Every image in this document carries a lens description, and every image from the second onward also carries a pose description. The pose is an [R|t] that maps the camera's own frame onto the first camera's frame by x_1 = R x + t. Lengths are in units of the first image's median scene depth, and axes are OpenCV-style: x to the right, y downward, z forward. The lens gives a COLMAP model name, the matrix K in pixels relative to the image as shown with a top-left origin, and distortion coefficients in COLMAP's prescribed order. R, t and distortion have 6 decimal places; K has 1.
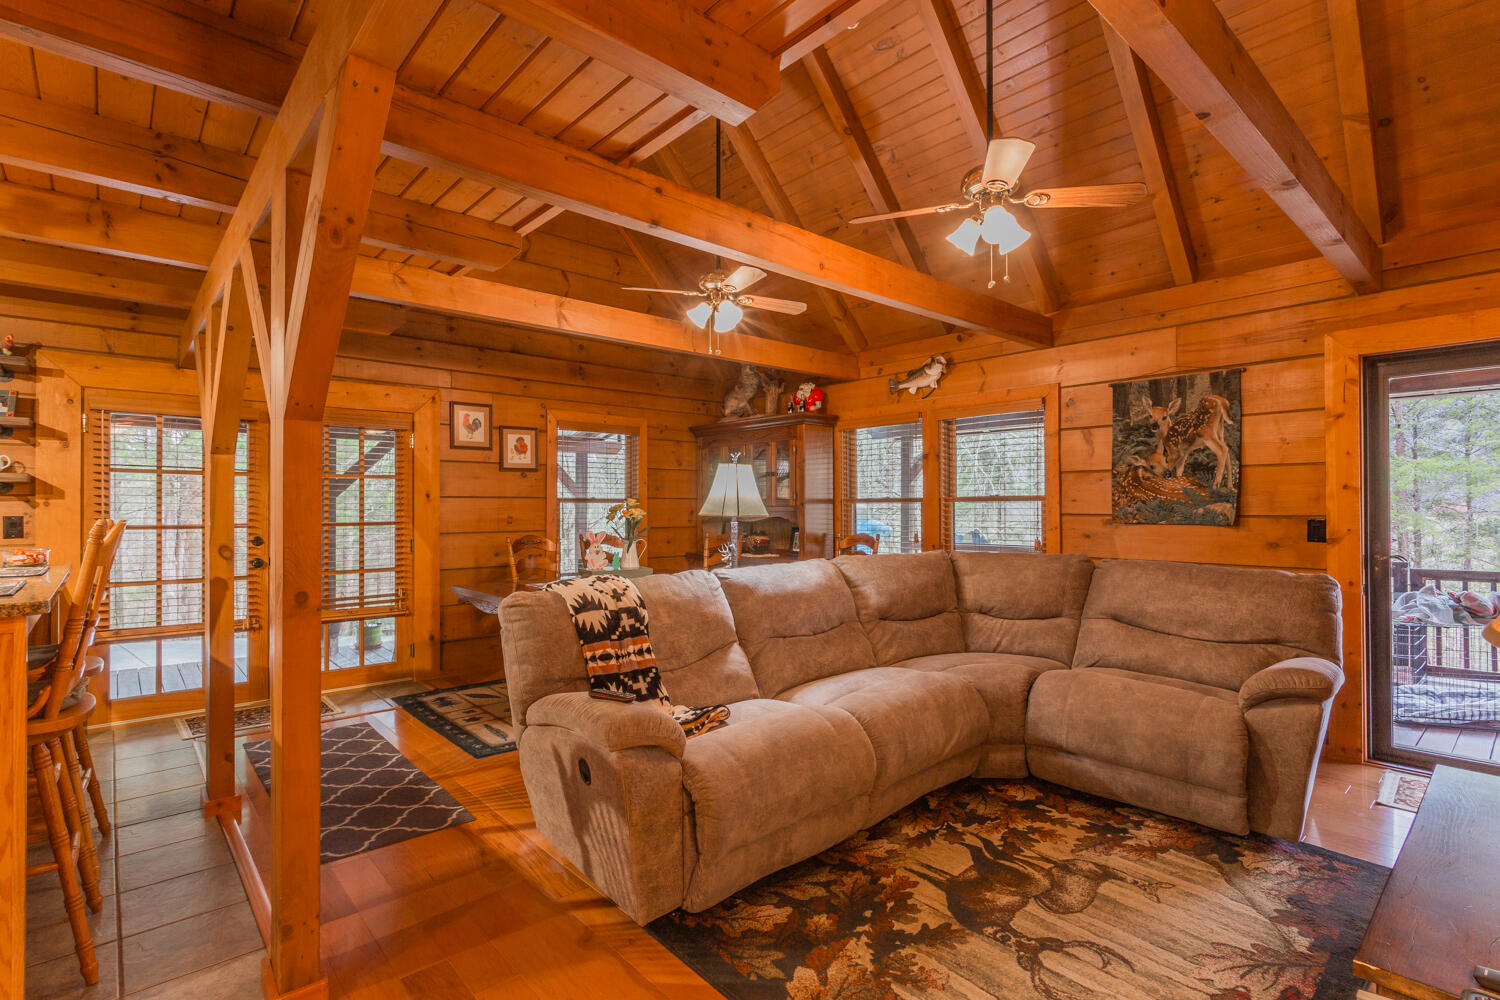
lens RADIAL K [[720.9, 0, 745.2], [0, 720.9, 500.4], [0, 0, 1]] dist [0.003902, -0.001251]
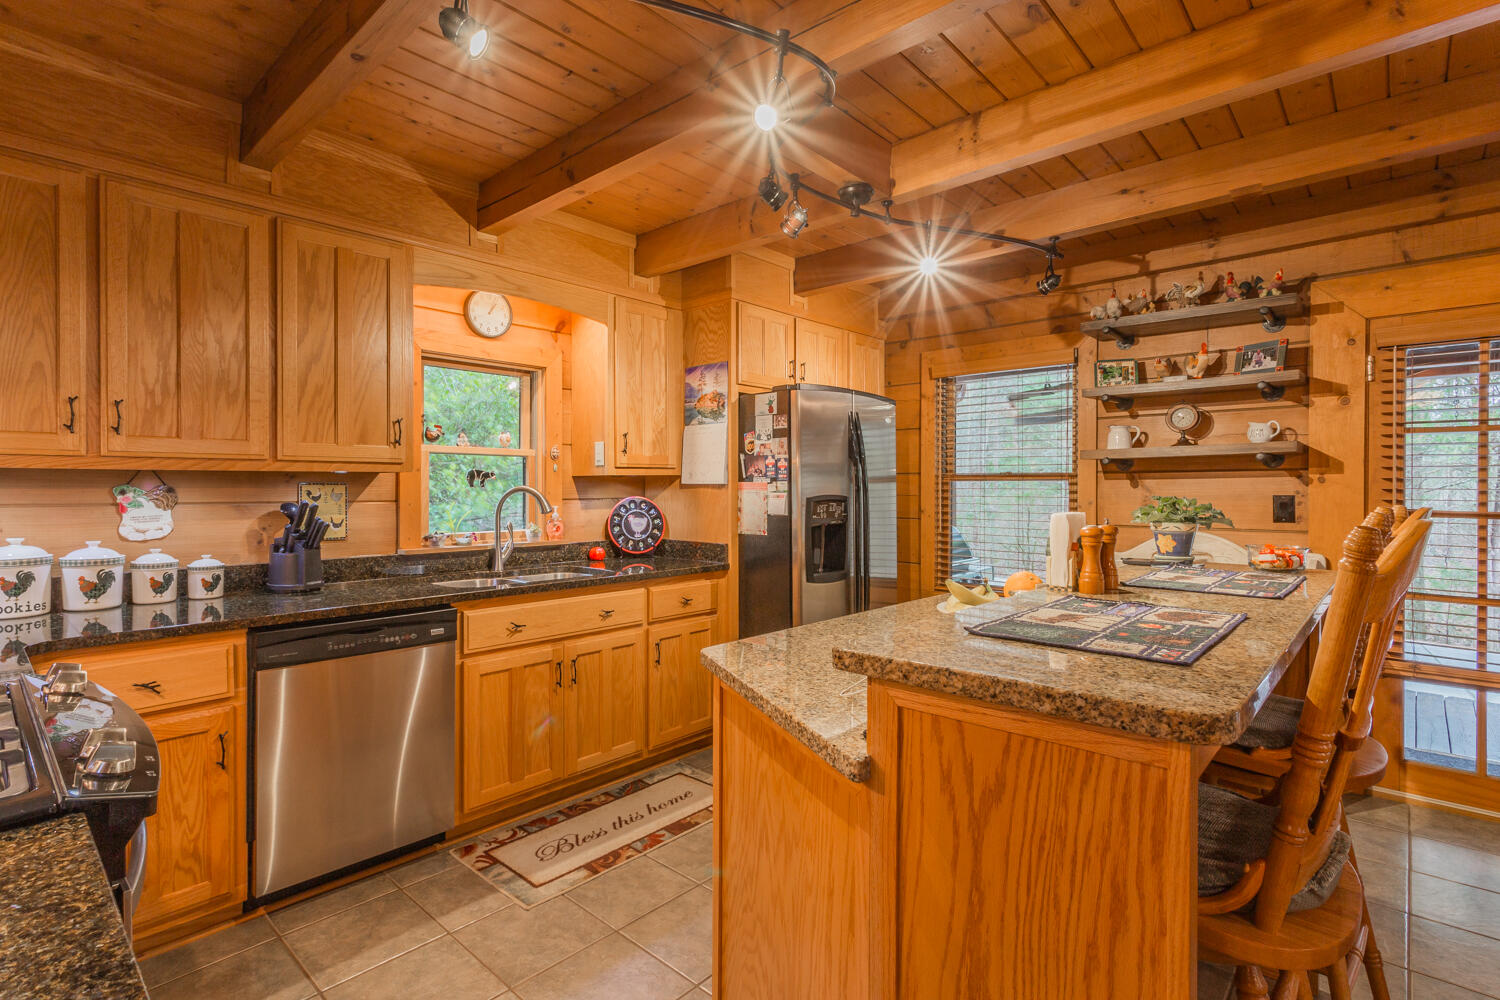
lens RADIAL K [[720.9, 0, 746.0], [0, 720.9, 492.6], [0, 0, 1]] dist [0.003902, -0.001251]
pose [[0.106418, 0.011854, -0.994251, -0.260788], [0.008112, 0.999885, 0.012790, 0.003466], [0.994288, -0.009427, 0.106310, 0.301922]]
